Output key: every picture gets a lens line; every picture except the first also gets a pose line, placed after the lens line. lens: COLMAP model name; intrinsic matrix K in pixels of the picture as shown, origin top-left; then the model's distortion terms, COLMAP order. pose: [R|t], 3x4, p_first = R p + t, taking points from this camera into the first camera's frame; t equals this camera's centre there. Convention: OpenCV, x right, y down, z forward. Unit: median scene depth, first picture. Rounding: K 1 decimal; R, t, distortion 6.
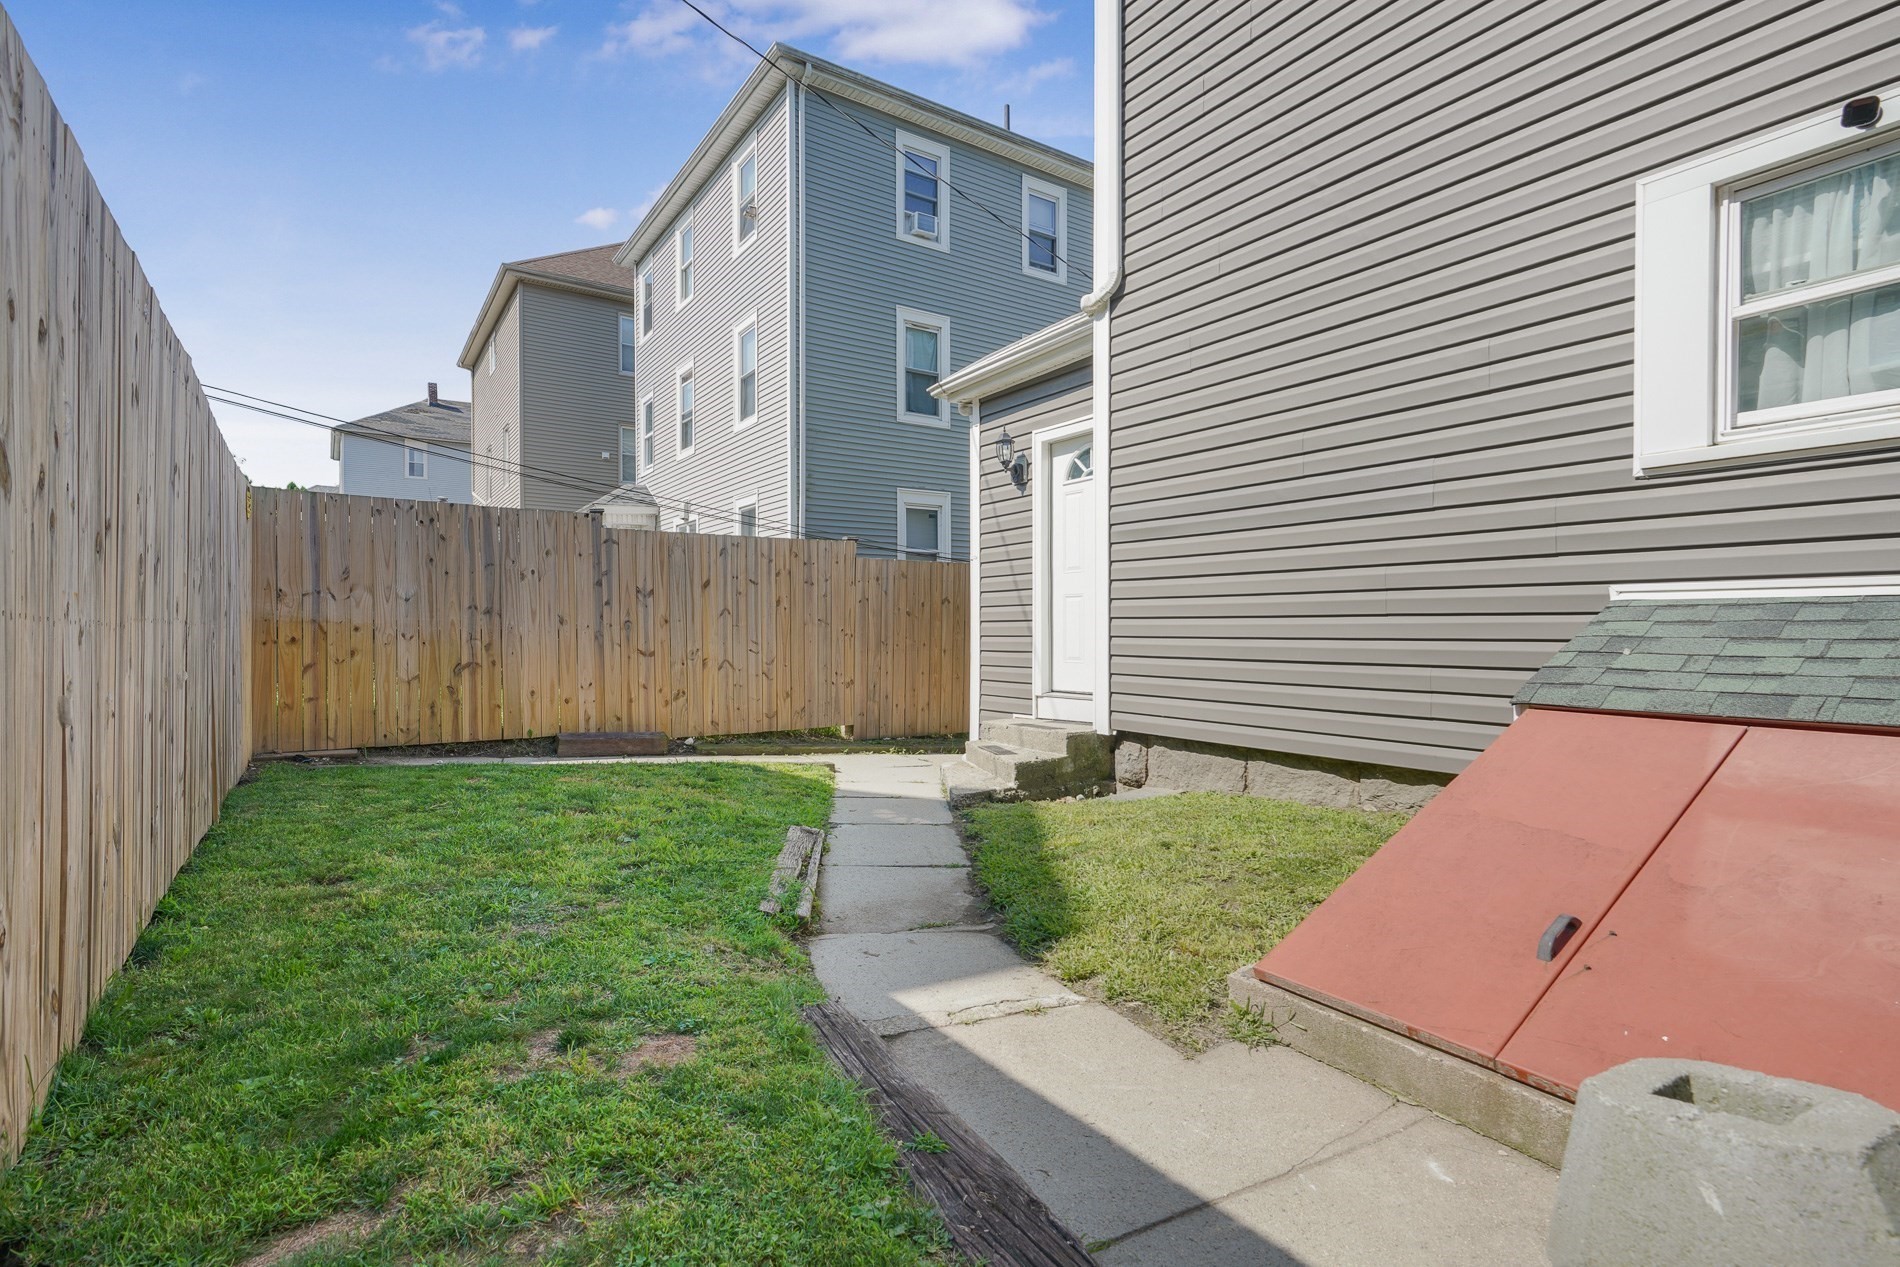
lens RADIAL K [[870.9, 0, 955.5], [0, 870.9, 636.3], [0, 0, 1]] dist [-0.001424, 0.000236]
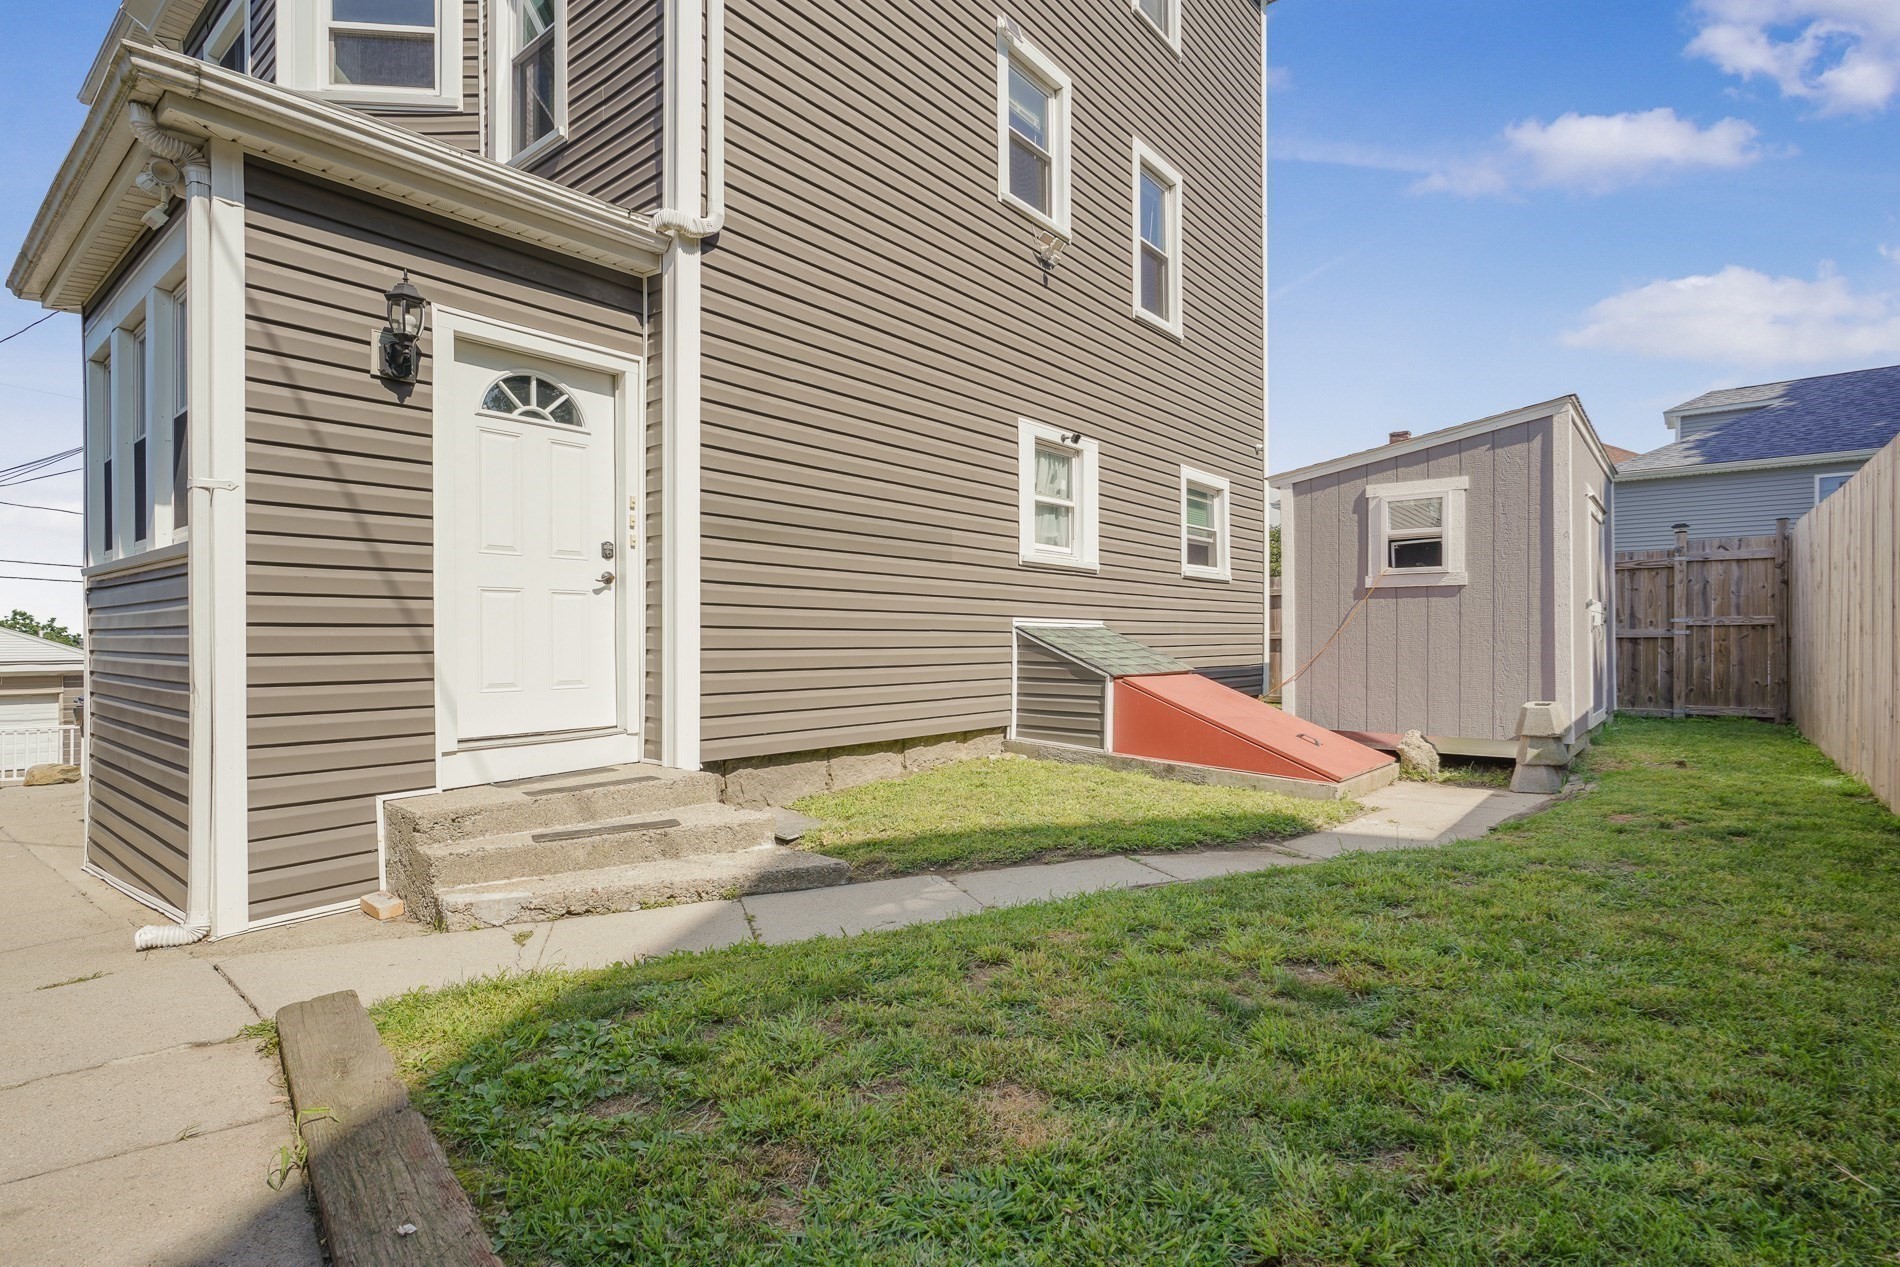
lens RADIAL K [[912.4, 0, 949.1], [0, 912.4, 631.9], [0, 0, 1]] dist [-0.002379, 0.000390]
pose [[-0.253052, 0.002685, 0.967449, -0.681501], [0.005725, 0.999983, -0.001278, -0.013817], [-0.967436, 0.005216, -0.253063, 0.947560]]
